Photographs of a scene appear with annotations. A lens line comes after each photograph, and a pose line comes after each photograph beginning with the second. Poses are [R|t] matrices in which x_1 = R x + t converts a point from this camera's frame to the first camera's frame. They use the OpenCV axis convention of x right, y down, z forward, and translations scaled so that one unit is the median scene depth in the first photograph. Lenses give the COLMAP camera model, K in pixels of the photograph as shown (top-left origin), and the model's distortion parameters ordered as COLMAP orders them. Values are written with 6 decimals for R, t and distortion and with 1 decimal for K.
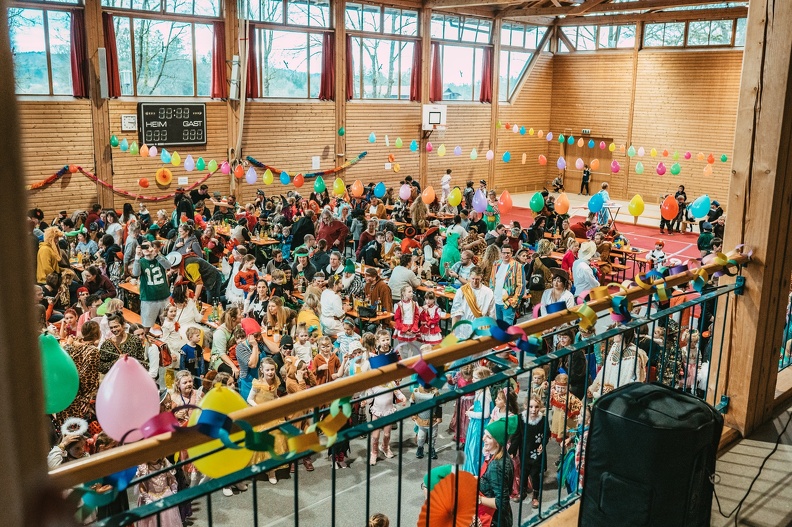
lens RADIAL K [[755.8, 0, 389.3], [0, 755.8, 263.5], [0, 0, 1]] dist [-0.016453, 0.000000]
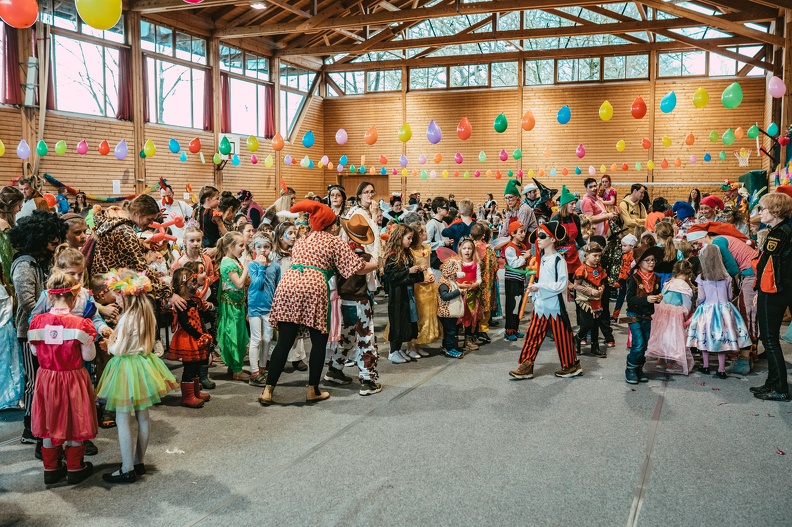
lens RADIAL K [[755.8, 0, 400.1], [0, 755.8, 262.2], [0, 0, 1]] dist [-0.016453, 0.000000]
pose [[0.912993, -0.053898, 0.404399, -0.148216], [0.103900, 0.989269, -0.102722, 0.079537], [-0.394523, 0.135801, 0.908796, 0.052522]]
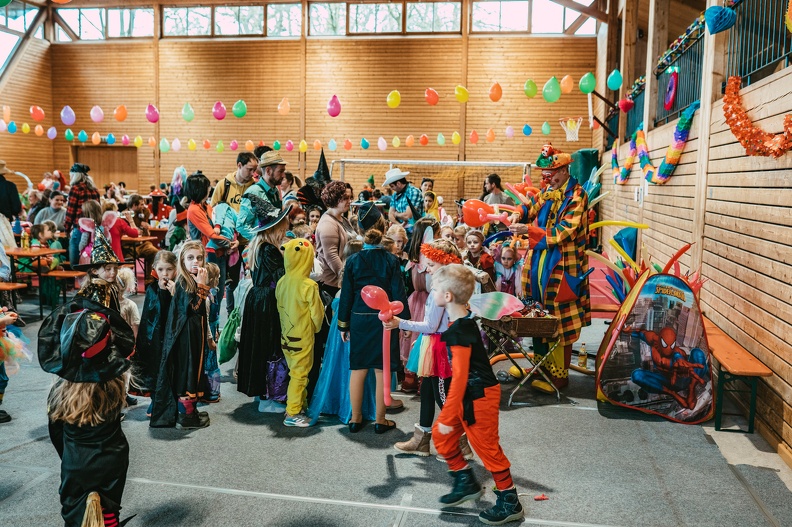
lens RADIAL K [[755.8, 0, 400.7], [0, 755.8, 262.6], [0, 0, 1]] dist [-0.016453, 0.000000]
pose [[0.809313, -0.066879, 0.583557, 0.051307], [0.121622, 0.991046, -0.055093, 0.045238], [-0.574648, 0.115562, 0.810201, 0.228130]]
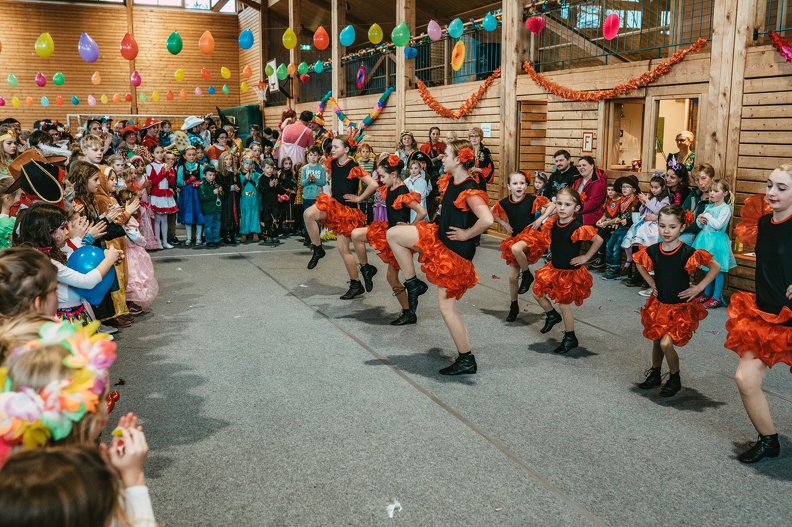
lens RADIAL K [[755.8, 0, 397.0], [0, 755.8, 257.1], [0, 0, 1]] dist [-0.016453, 0.000000]
pose [[0.357056, -0.172528, 0.918012, -0.235570], [0.204611, 0.973372, 0.103349, 0.049723], [-0.911398, 0.150934, 0.382849, 0.182844]]
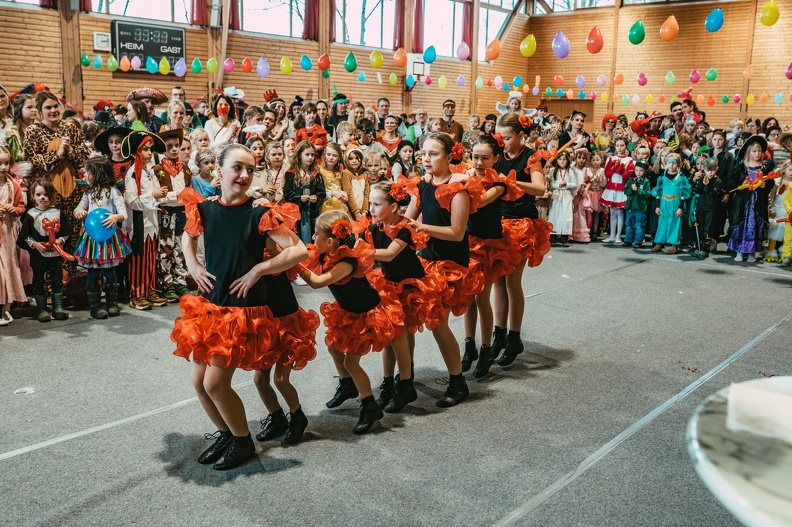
lens RADIAL K [[755.8, 0, 393.2], [0, 755.8, 262.4], [0, 0, 1]] dist [-0.016453, 0.000000]
pose [[0.995339, -0.015457, 0.095191, -0.069480], [0.018077, 0.999479, -0.026723, 0.079362], [-0.094729, 0.028319, 0.995100, 0.068298]]
